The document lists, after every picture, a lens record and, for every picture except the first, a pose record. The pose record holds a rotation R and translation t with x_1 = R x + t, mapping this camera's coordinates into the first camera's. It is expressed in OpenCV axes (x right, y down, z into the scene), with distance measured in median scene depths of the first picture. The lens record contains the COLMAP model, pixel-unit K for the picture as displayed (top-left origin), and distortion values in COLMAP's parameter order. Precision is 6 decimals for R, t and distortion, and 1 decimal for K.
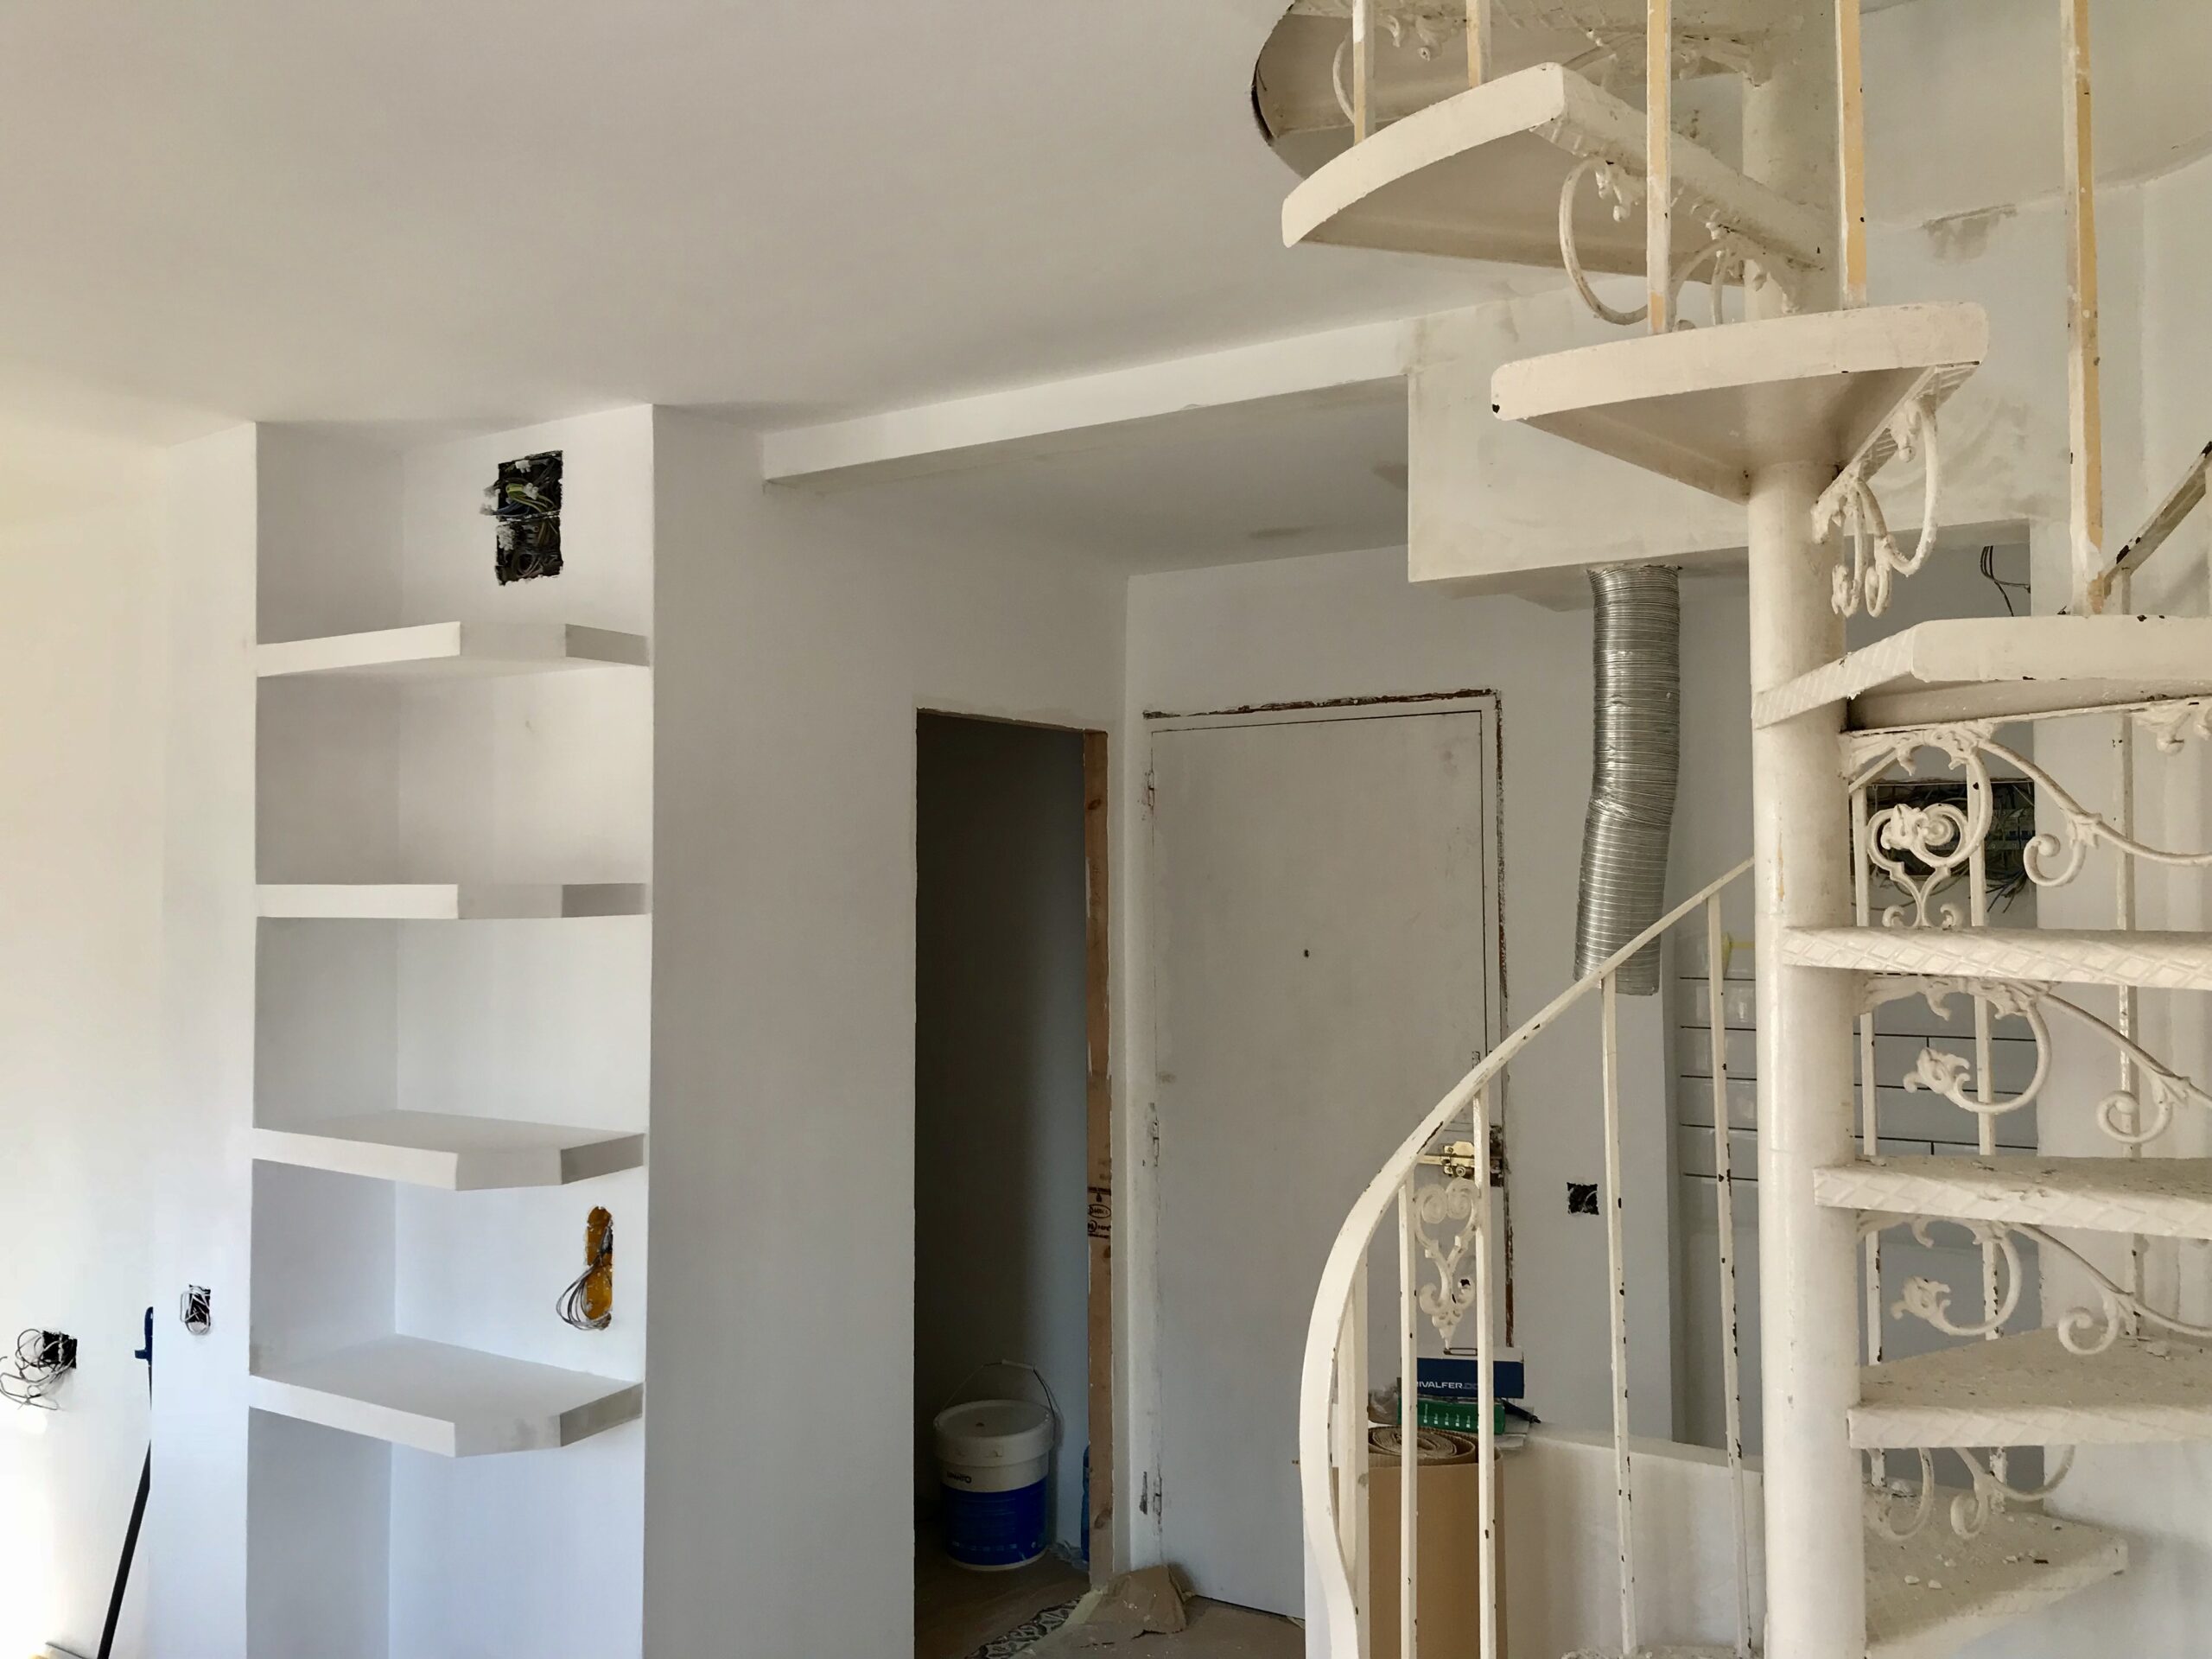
lens RADIAL K [[1761.6, 0, 1106.0], [0, 1761.6, 829.5], [0, 0, 1]] dist [0.094729, -0.187762]
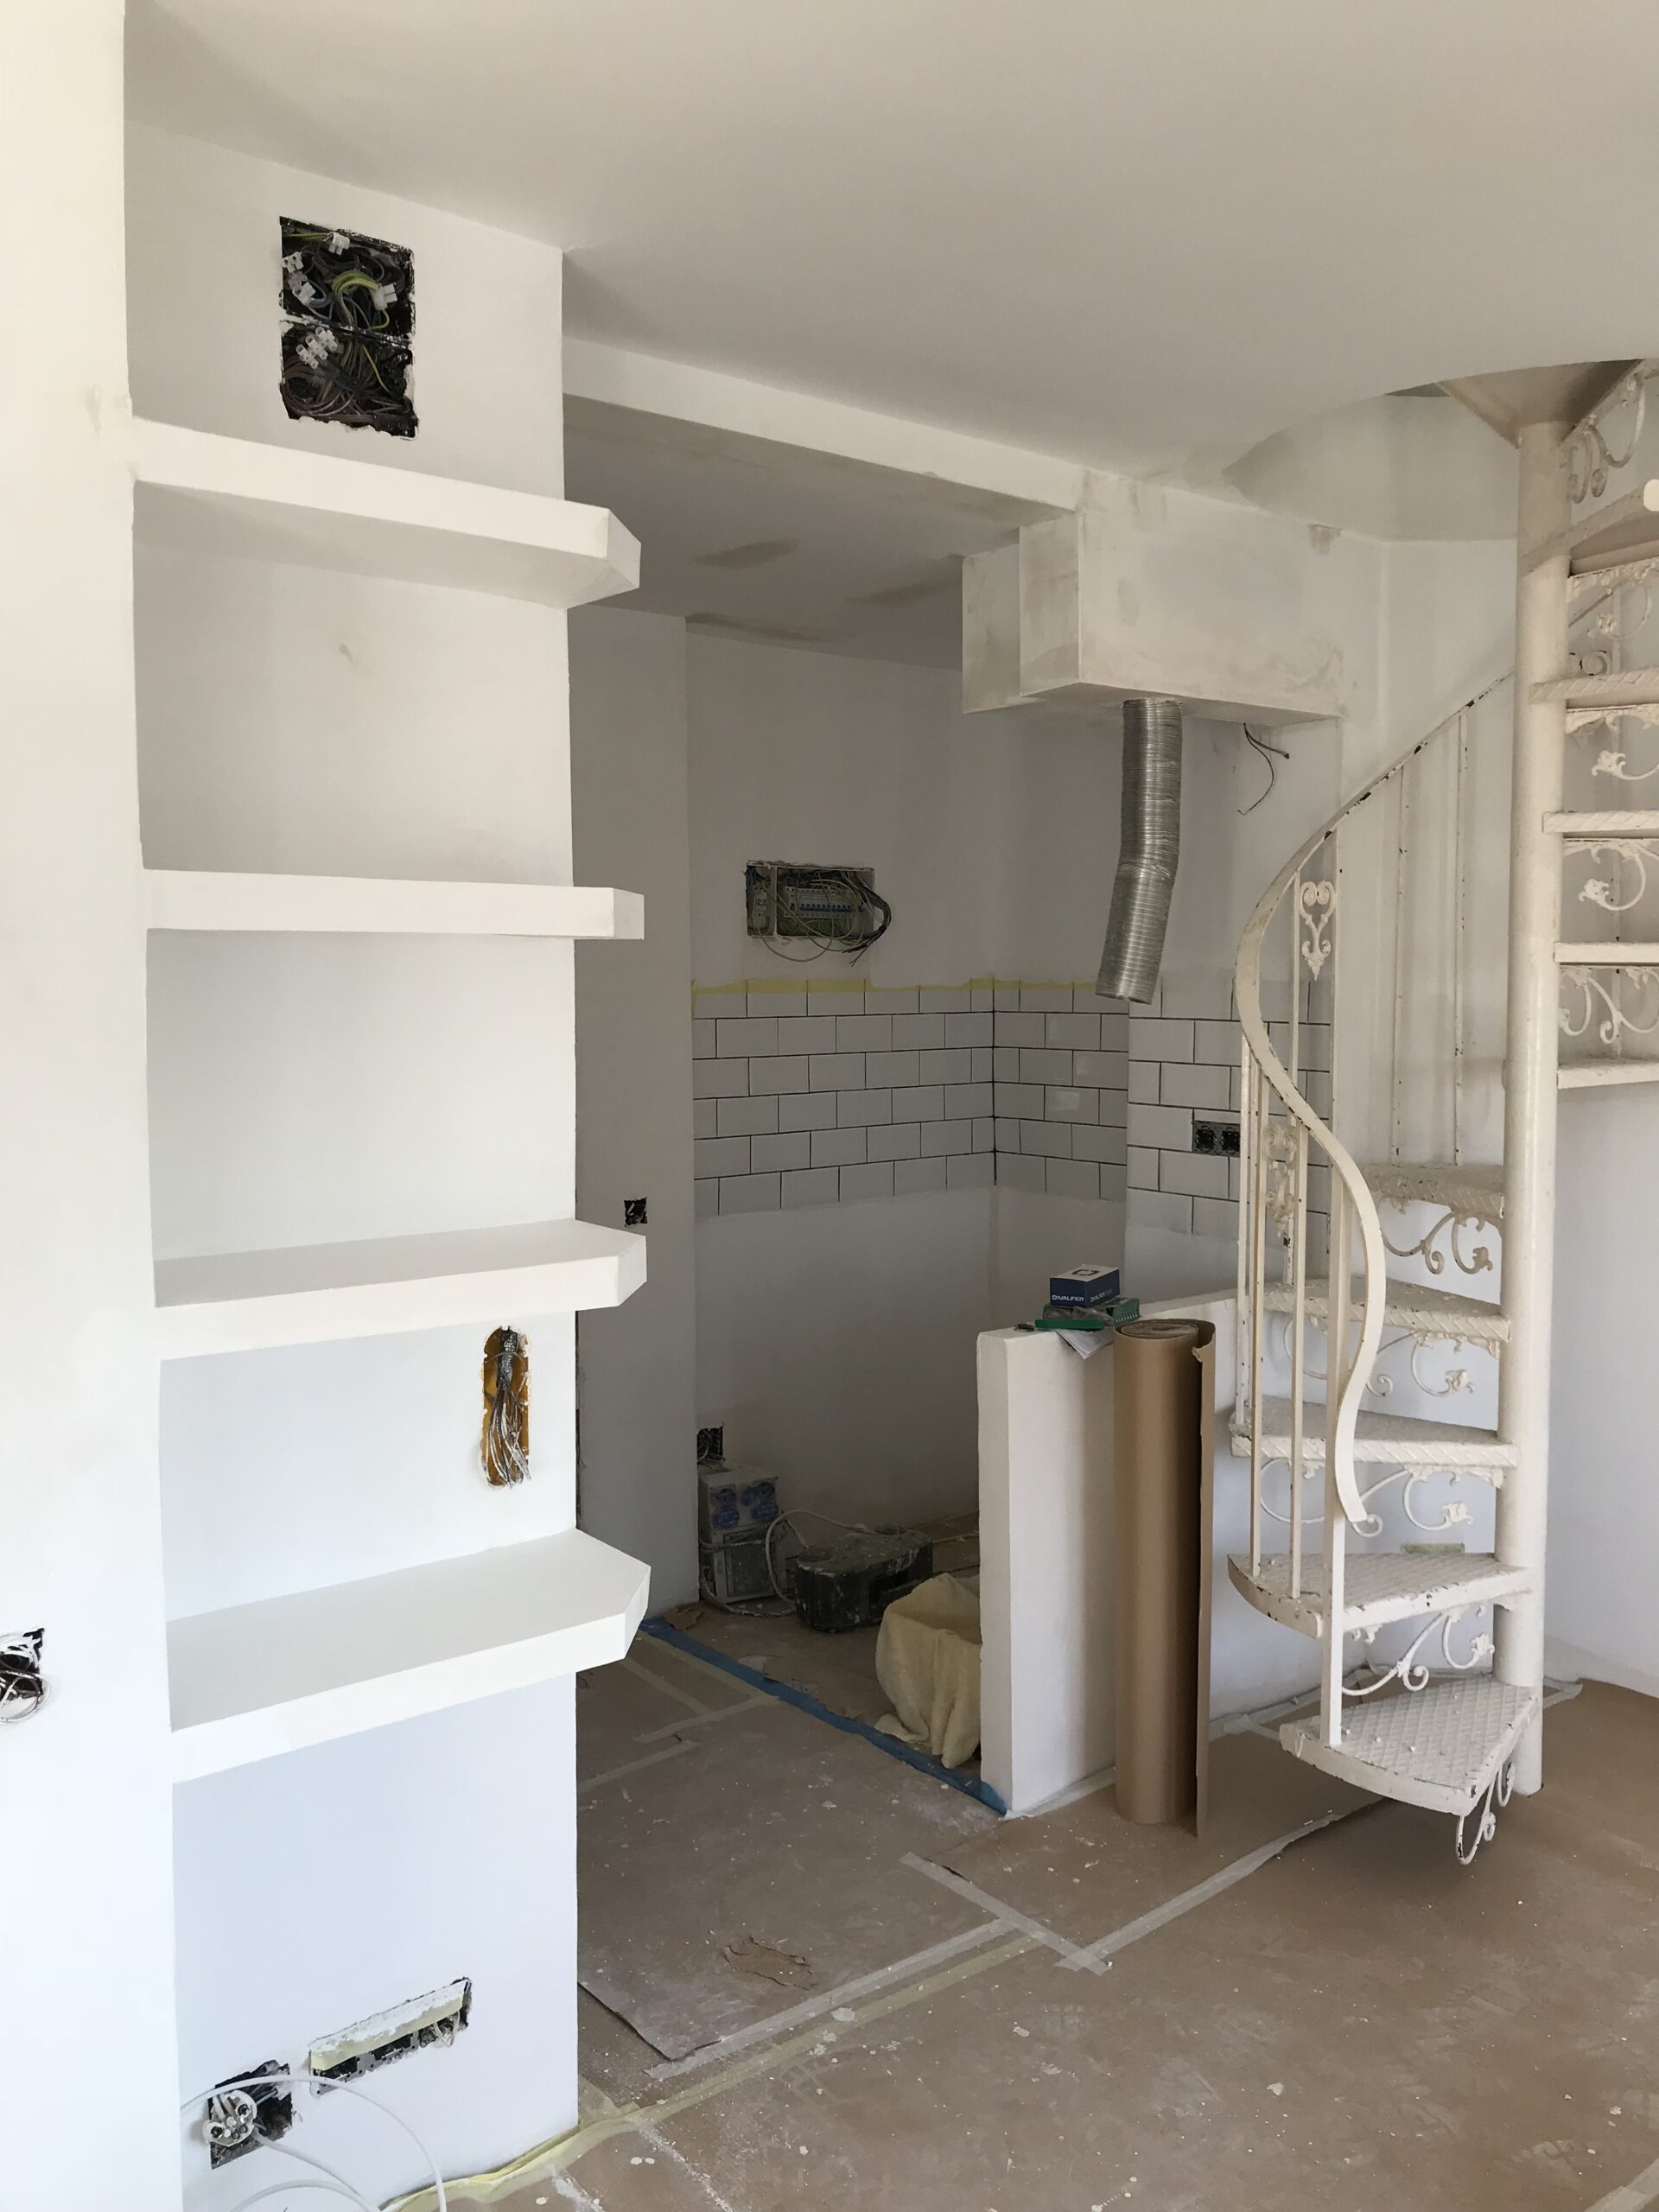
lens RADIAL K [[1784.2, 0, 797.8], [0, 1784.2, 1106.1], [0, 0, 1]] dist [0.012755, -0.003859]
pose [[0.341296, -0.066008, 0.937635, -0.873844], [-0.025482, 0.996515, 0.079429, 0.051746], [-0.939610, -0.051001, 0.338424, 0.584986]]
